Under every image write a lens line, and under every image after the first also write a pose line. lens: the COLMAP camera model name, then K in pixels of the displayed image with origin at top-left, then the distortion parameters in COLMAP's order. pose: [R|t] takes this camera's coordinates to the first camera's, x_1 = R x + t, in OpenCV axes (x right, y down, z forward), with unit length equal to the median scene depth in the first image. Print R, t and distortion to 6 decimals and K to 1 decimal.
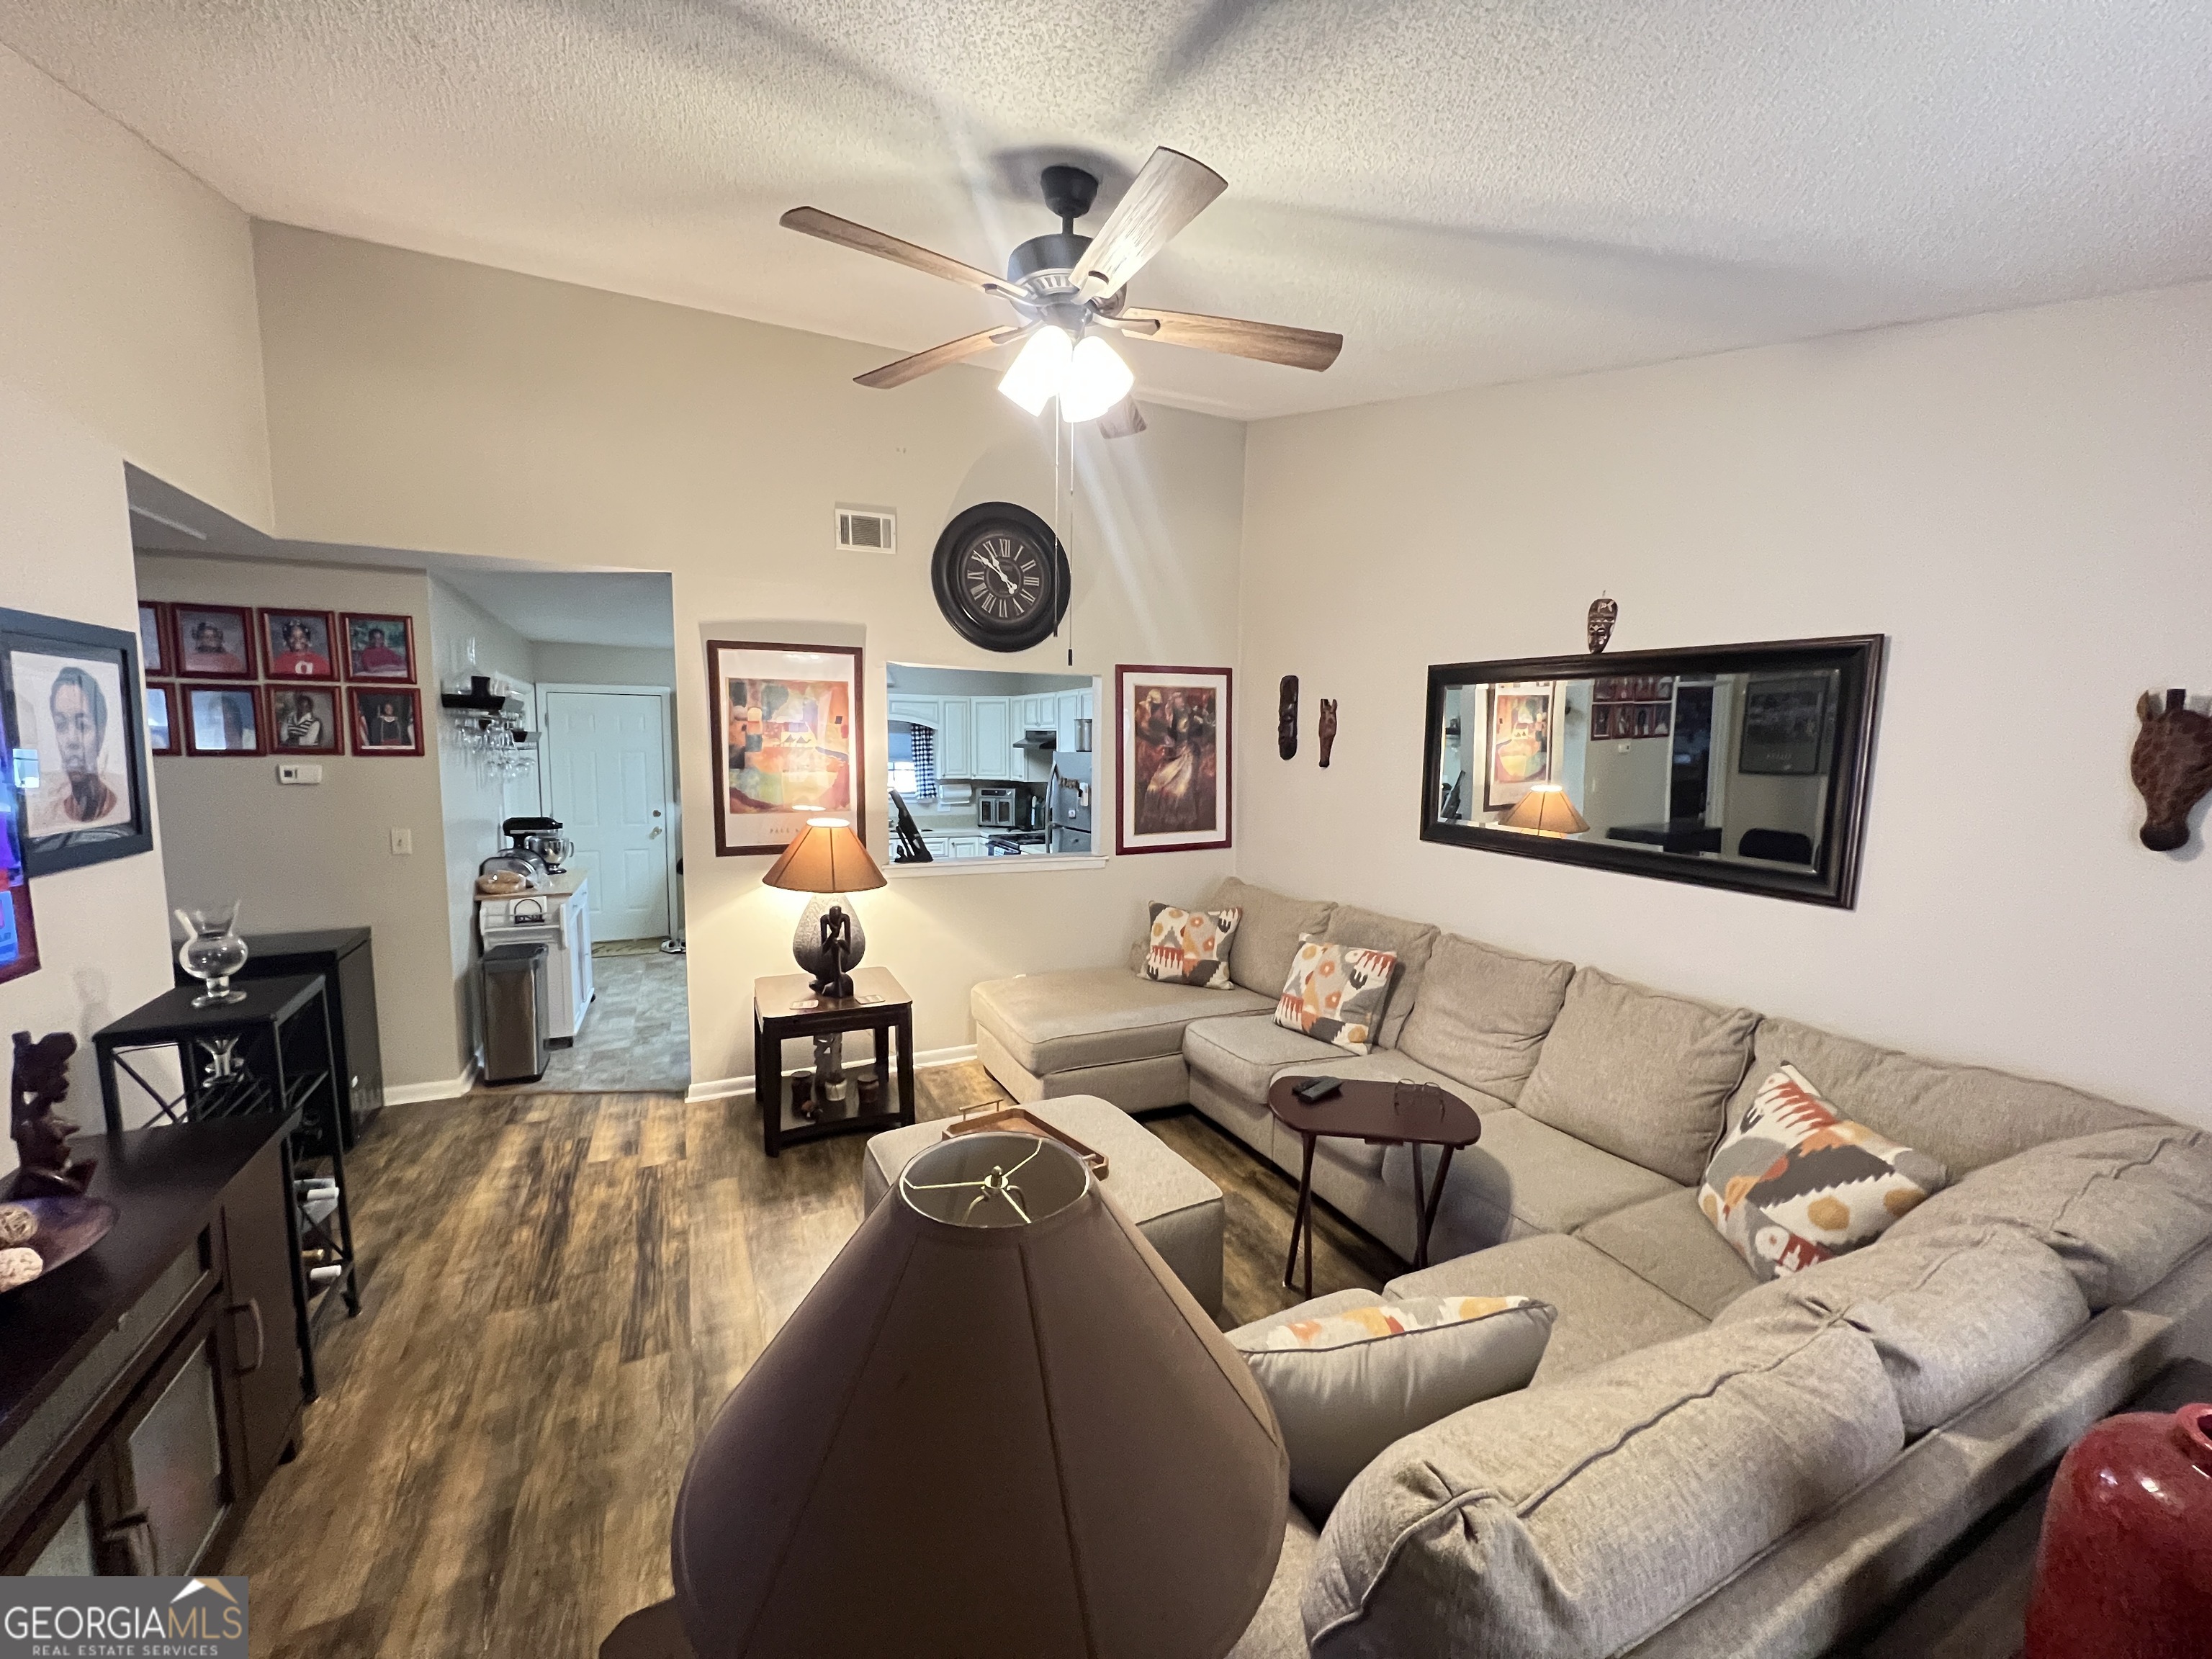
lens RADIAL K [[876.6, 0, 1108.8], [0, 876.6, 837.9], [0, 0, 1]] dist [-0.001016, 0.000412]
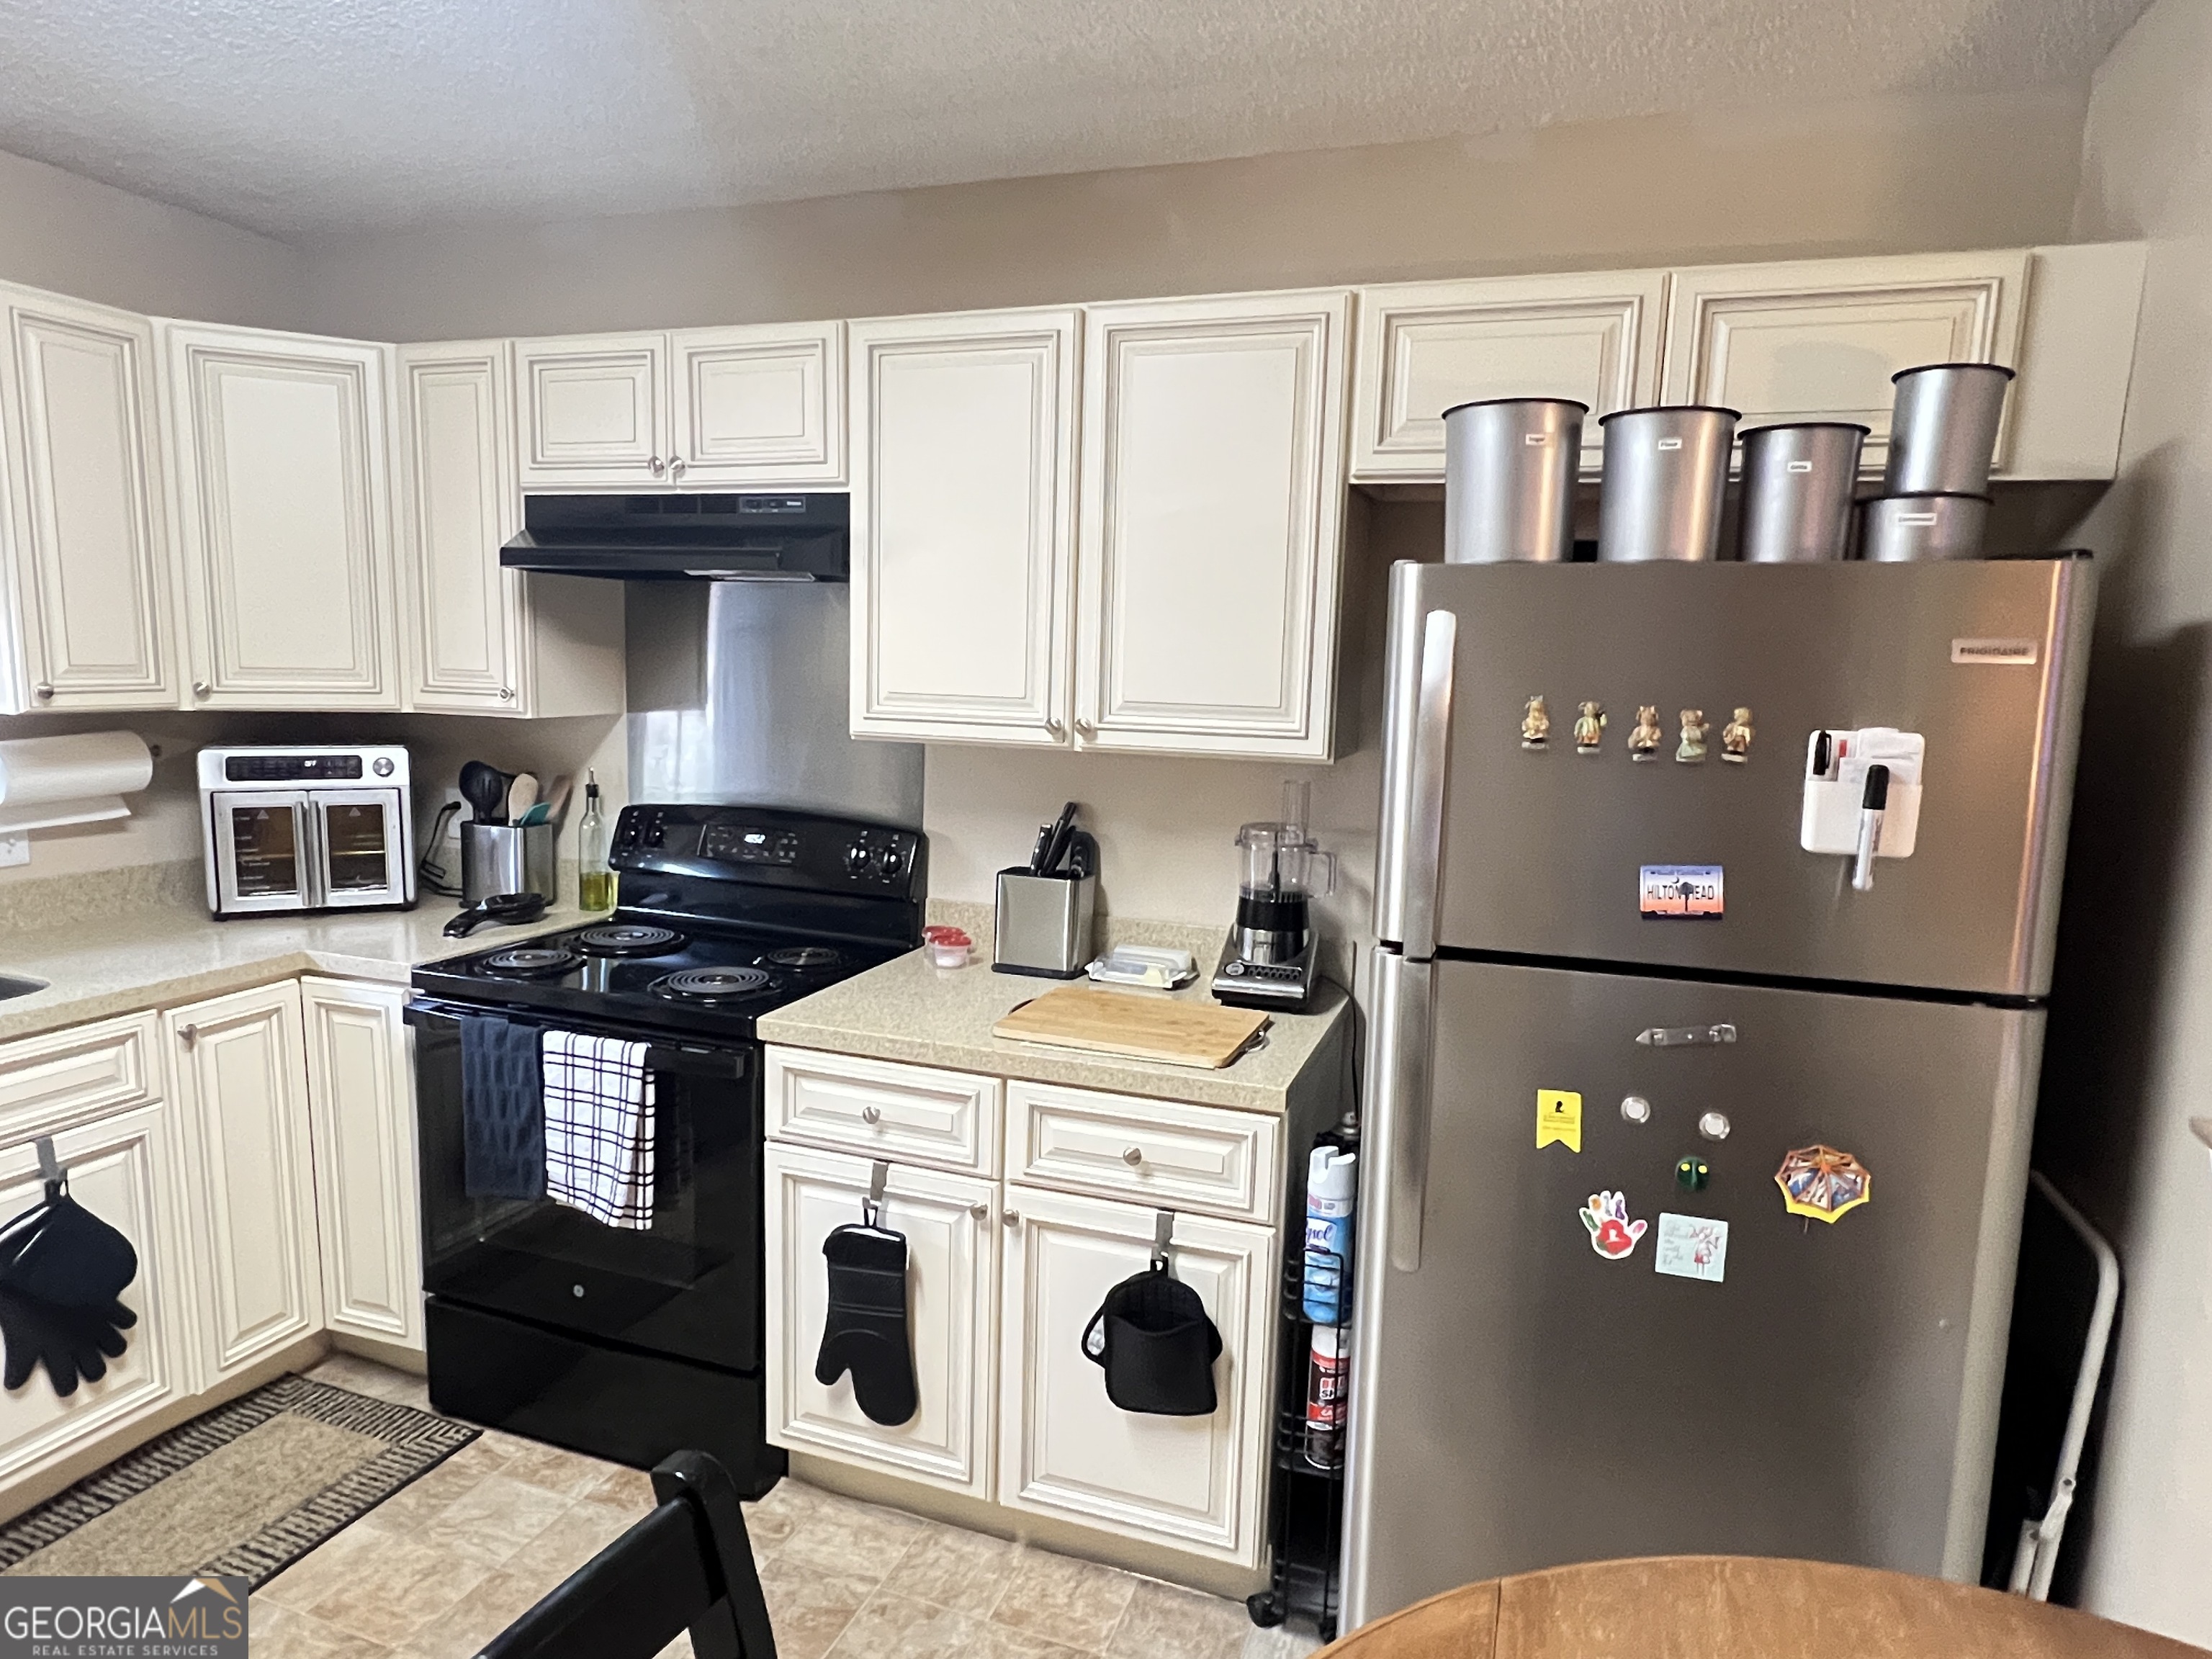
lens RADIAL K [[1339.1, 0, 1098.9], [0, 1339.1, 848.0], [0, 0, 1]] dist [0.000393, -0.002783]
pose [[0.715748, -0.091610, 0.692324, -0.560851], [0.055548, 0.995686, 0.074324, -0.111571], [-0.696146, -0.014740, 0.717749, 1.495805]]
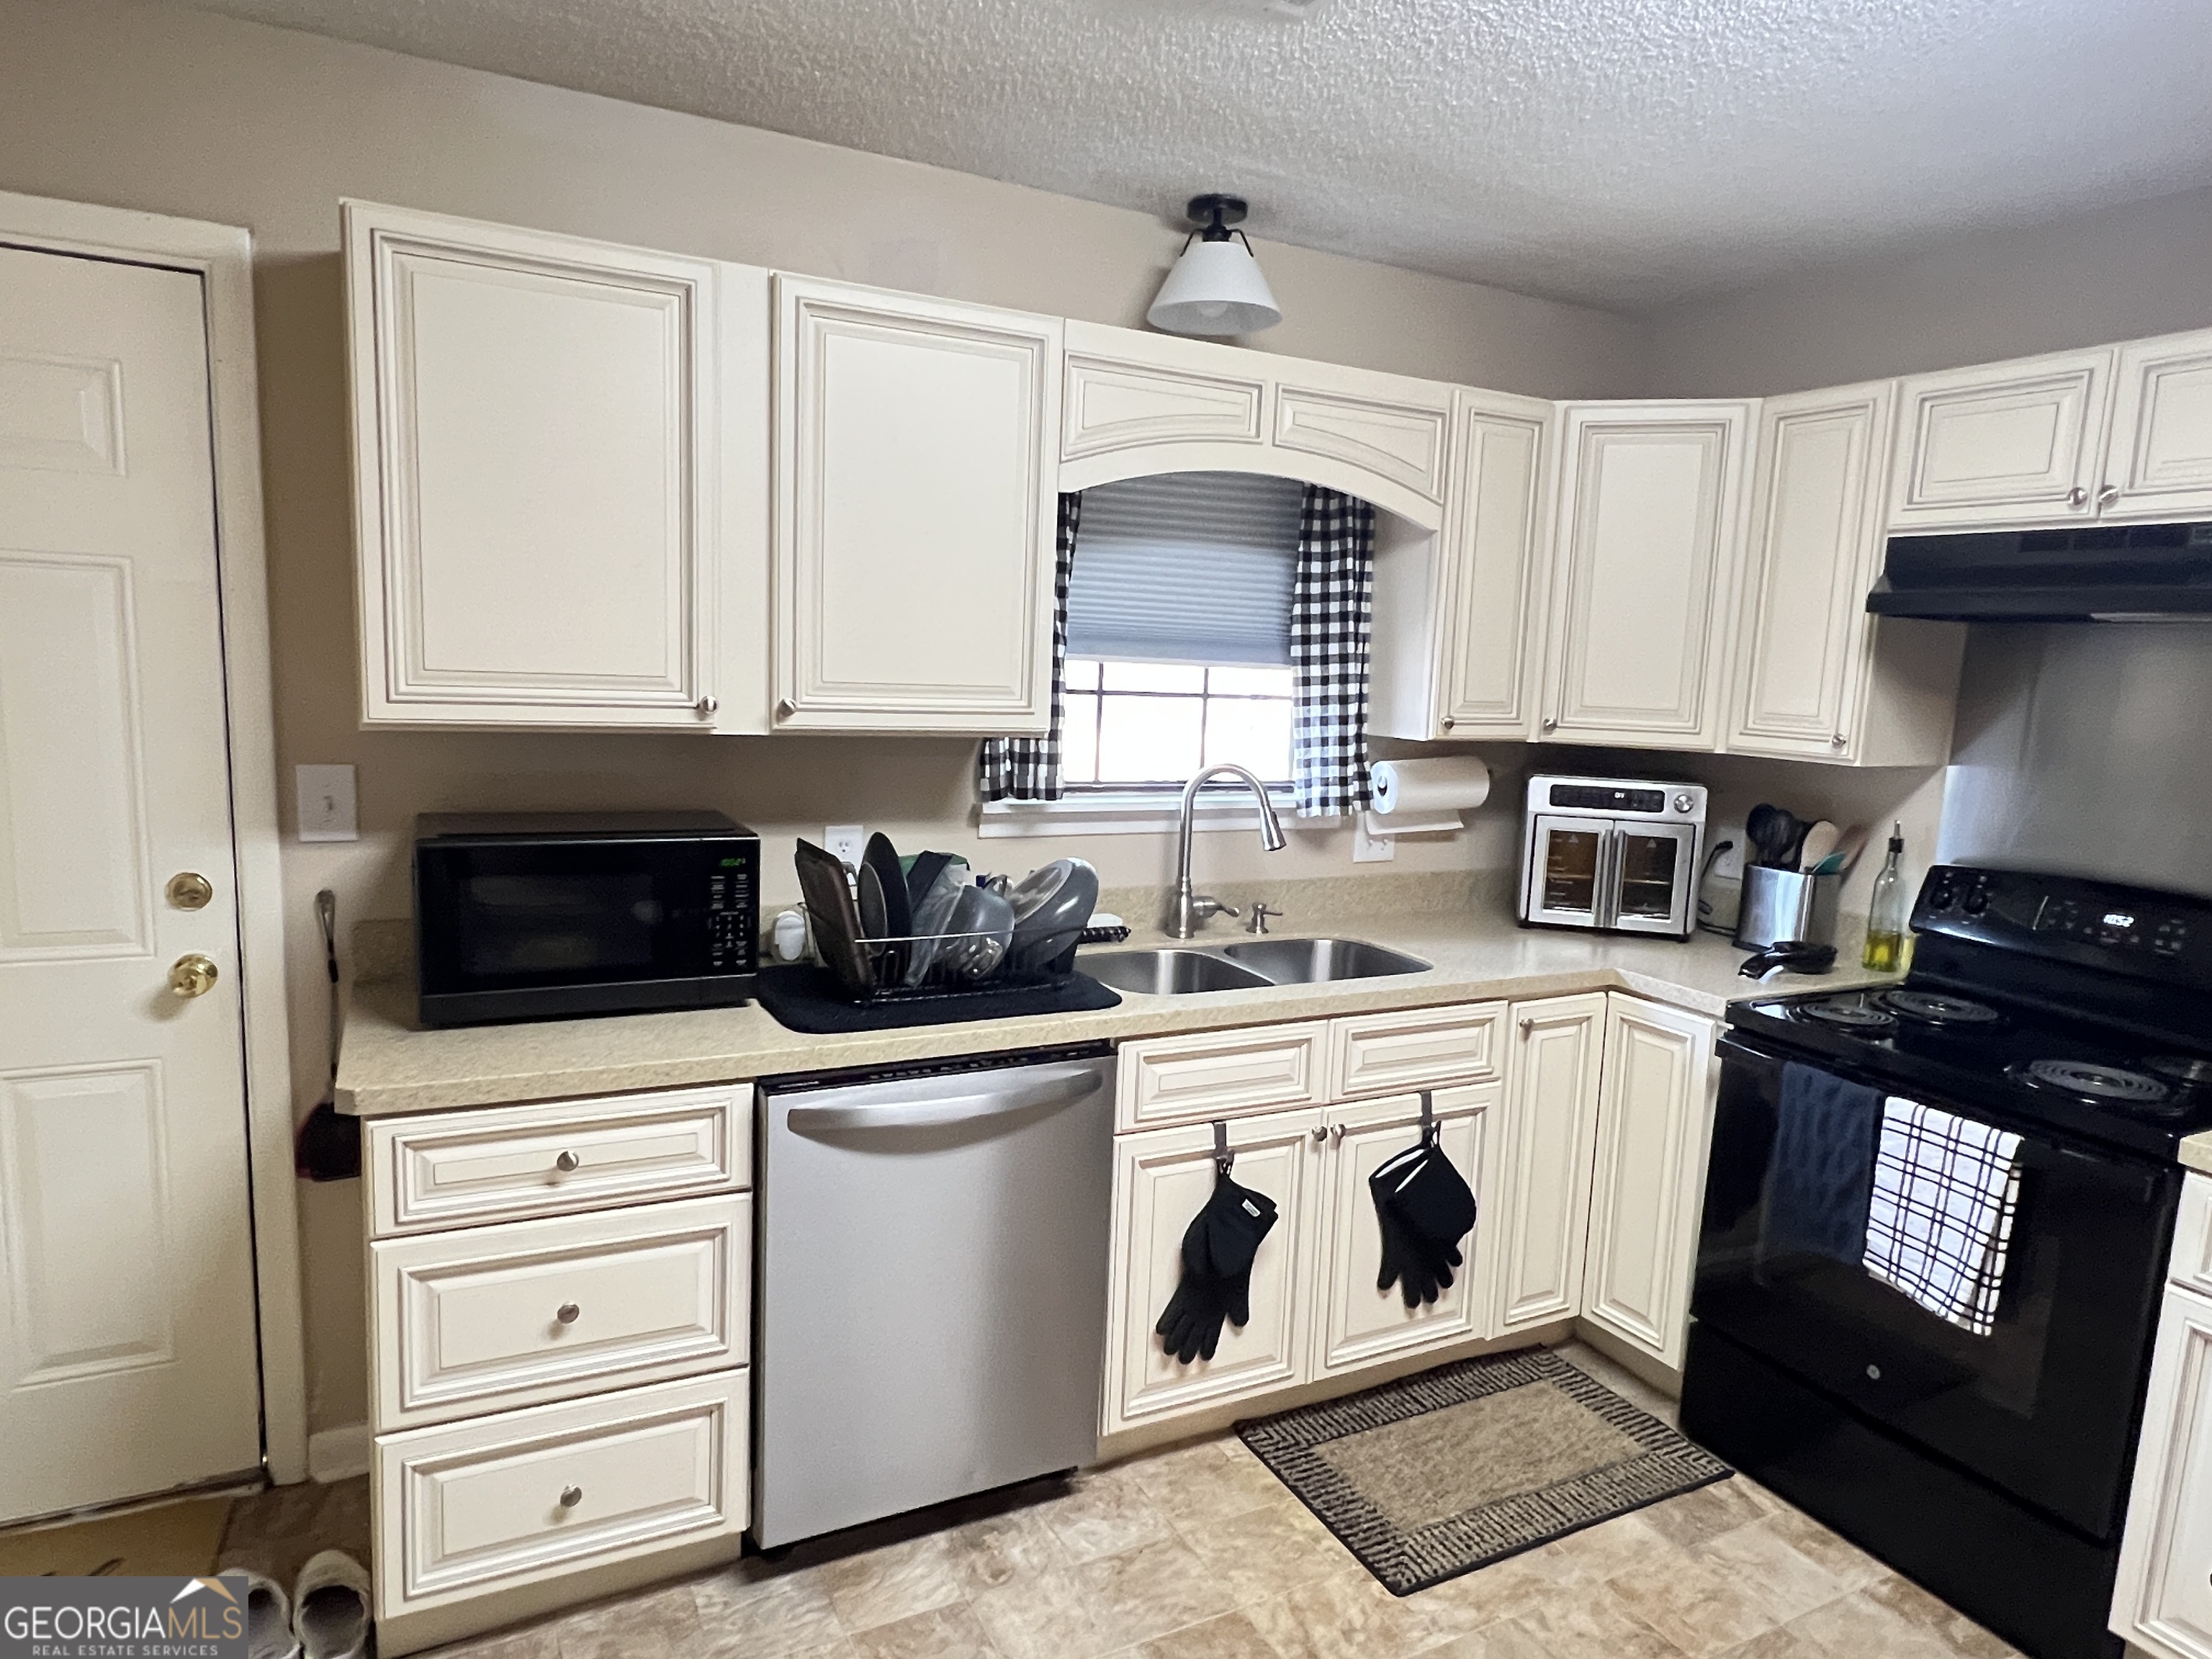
lens RADIAL K [[1339.1, 0, 1106.1], [0, 1339.1, 848.2], [0, 0, 1]] dist [0.000393, -0.002783]
pose [[0.999319, 0.023797, 0.028206, -0.708849], [-0.024906, 0.998904, 0.039628, -0.121348], [-0.027232, -0.040303, 0.998816, 1.544970]]
